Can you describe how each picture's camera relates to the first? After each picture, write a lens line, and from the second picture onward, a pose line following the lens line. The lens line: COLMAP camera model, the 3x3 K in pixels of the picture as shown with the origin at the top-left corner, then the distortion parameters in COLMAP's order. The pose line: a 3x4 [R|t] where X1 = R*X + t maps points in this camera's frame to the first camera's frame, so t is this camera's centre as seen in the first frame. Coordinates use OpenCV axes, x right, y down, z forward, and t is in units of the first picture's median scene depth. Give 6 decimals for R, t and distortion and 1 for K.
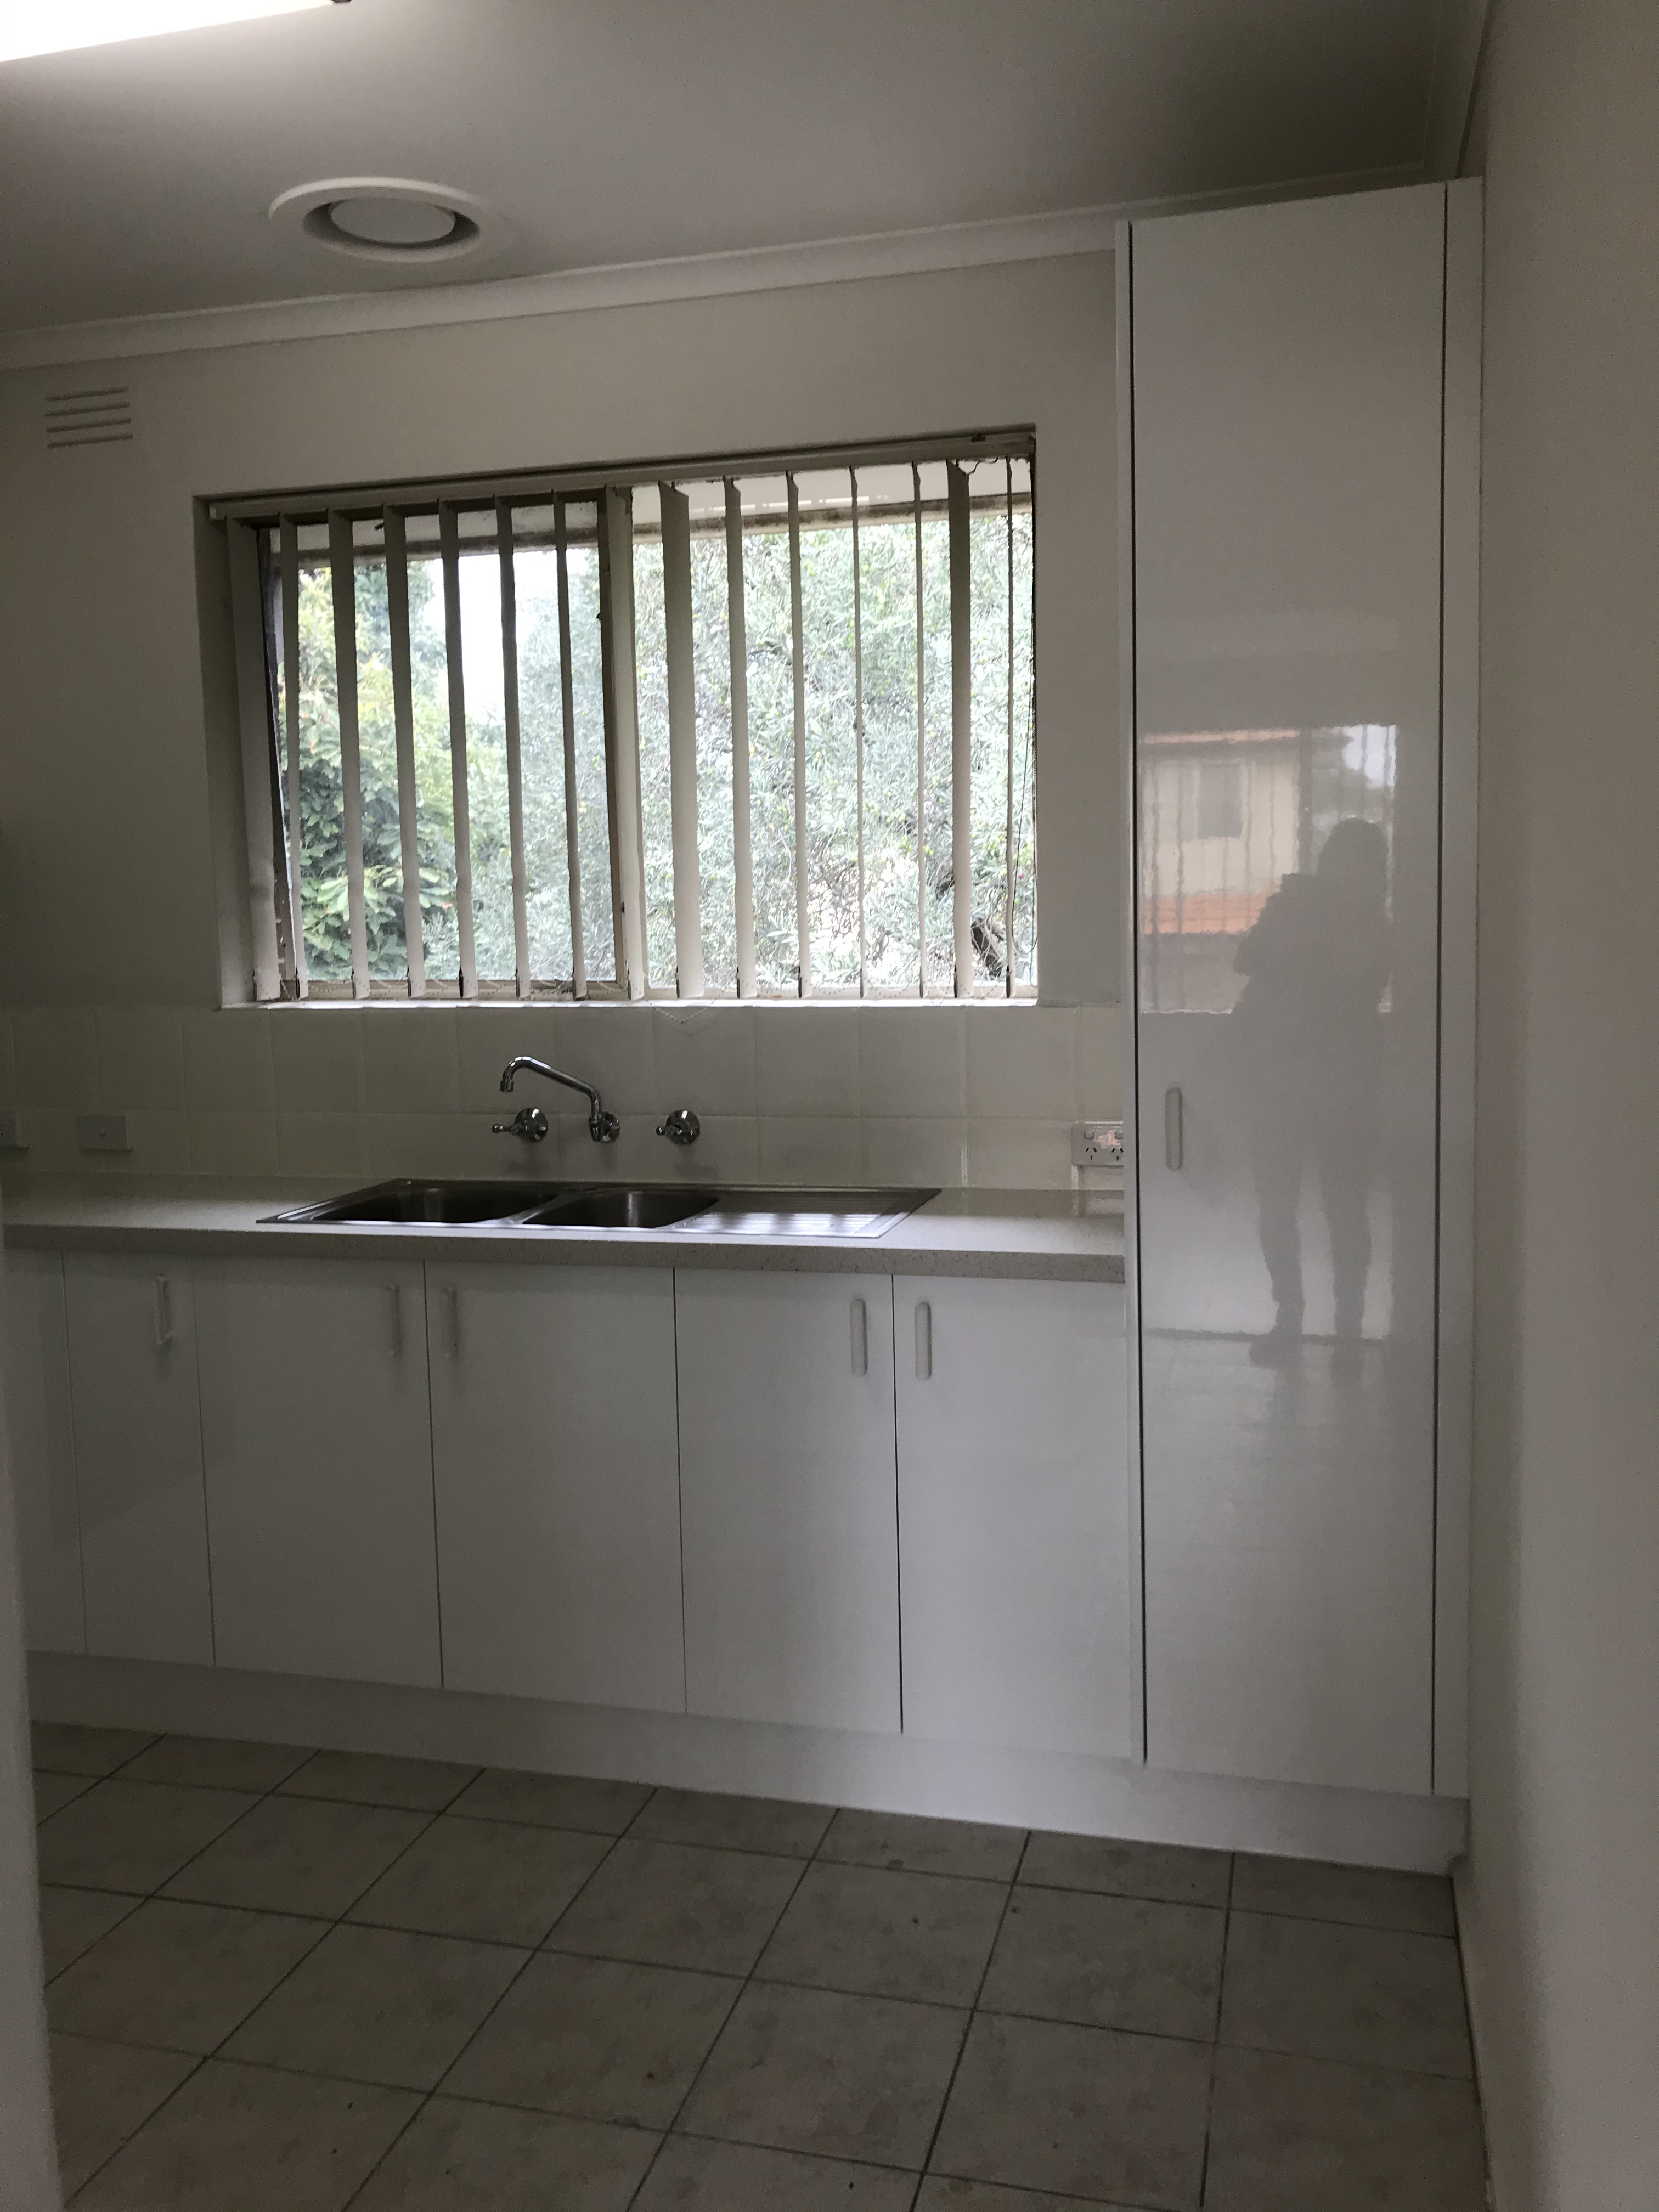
lens RADIAL K [[1819.4, 0, 829.3], [0, 1819.4, 1103.7], [0, 0, 1]] dist [0.003878, 0.025401]
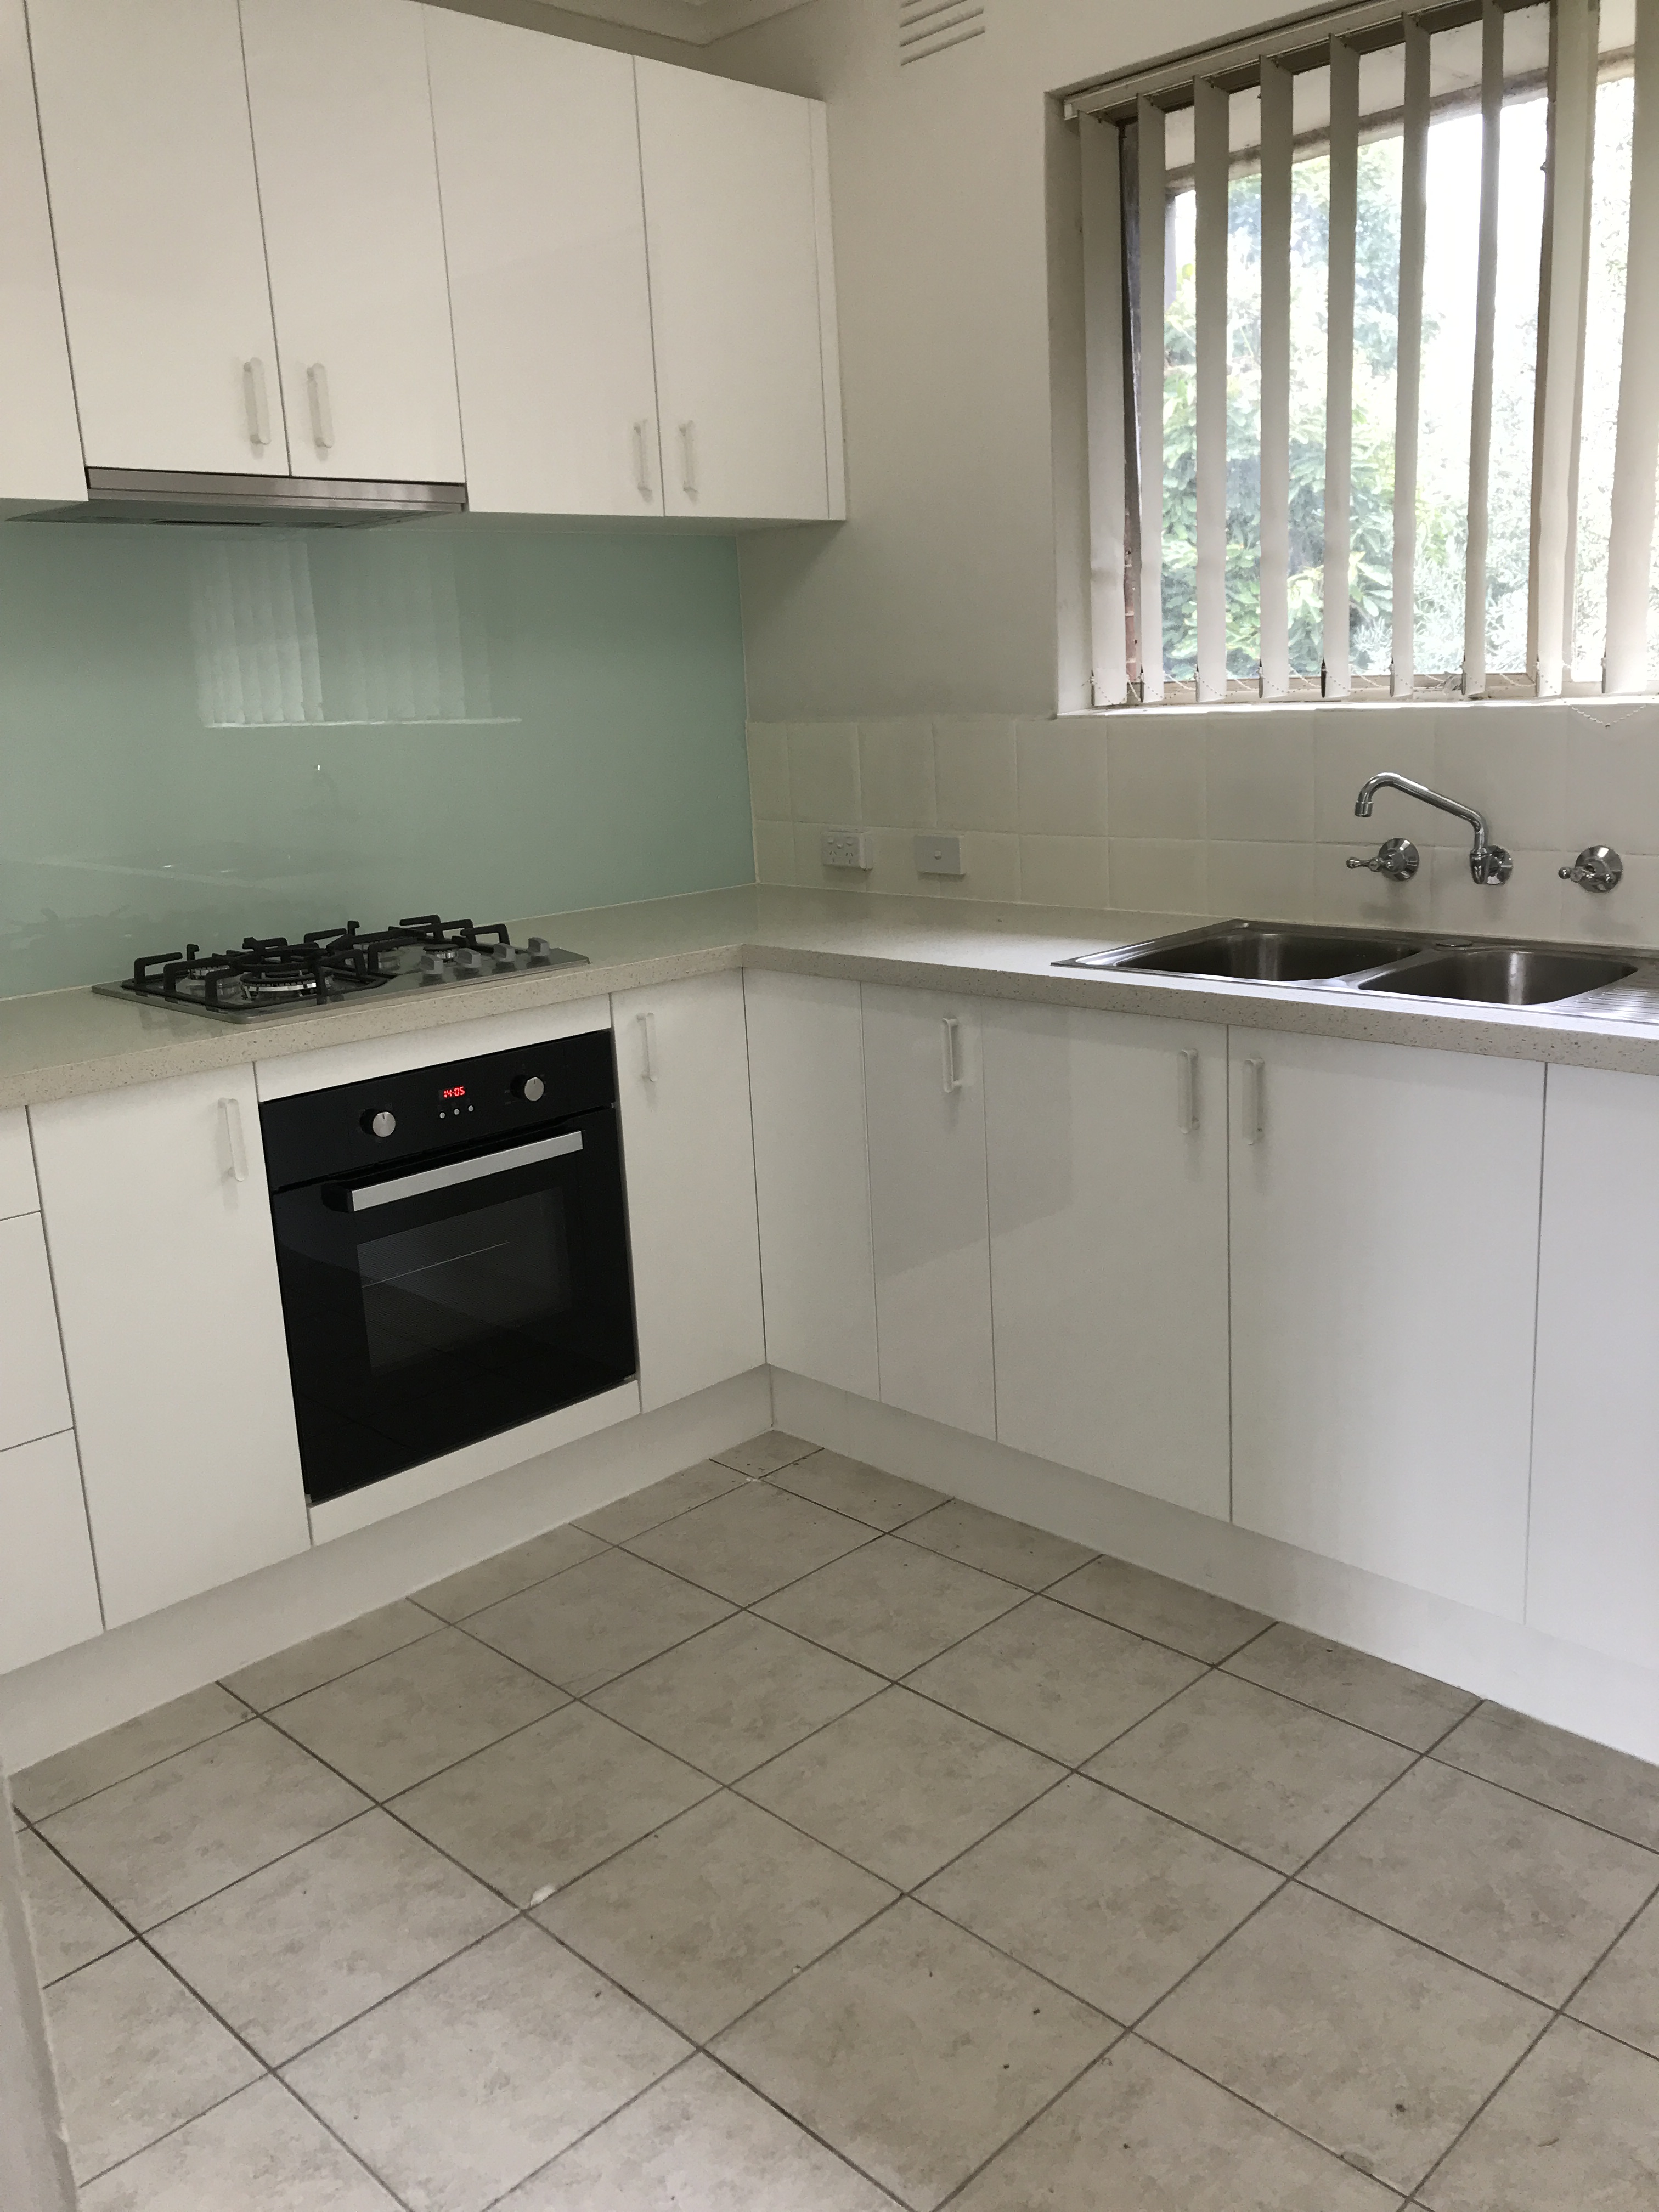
lens RADIAL K [[1819.4, 0, 833.9], [0, 1819.4, 1096.2], [0, 0, 1]] dist [0.003878, 0.025401]
pose [[0.868216, 0.093232, -0.487349, 0.020868], [-0.021954, 0.988445, 0.149982, -0.000210], [0.495701, -0.119517, 0.860231, 0.180281]]
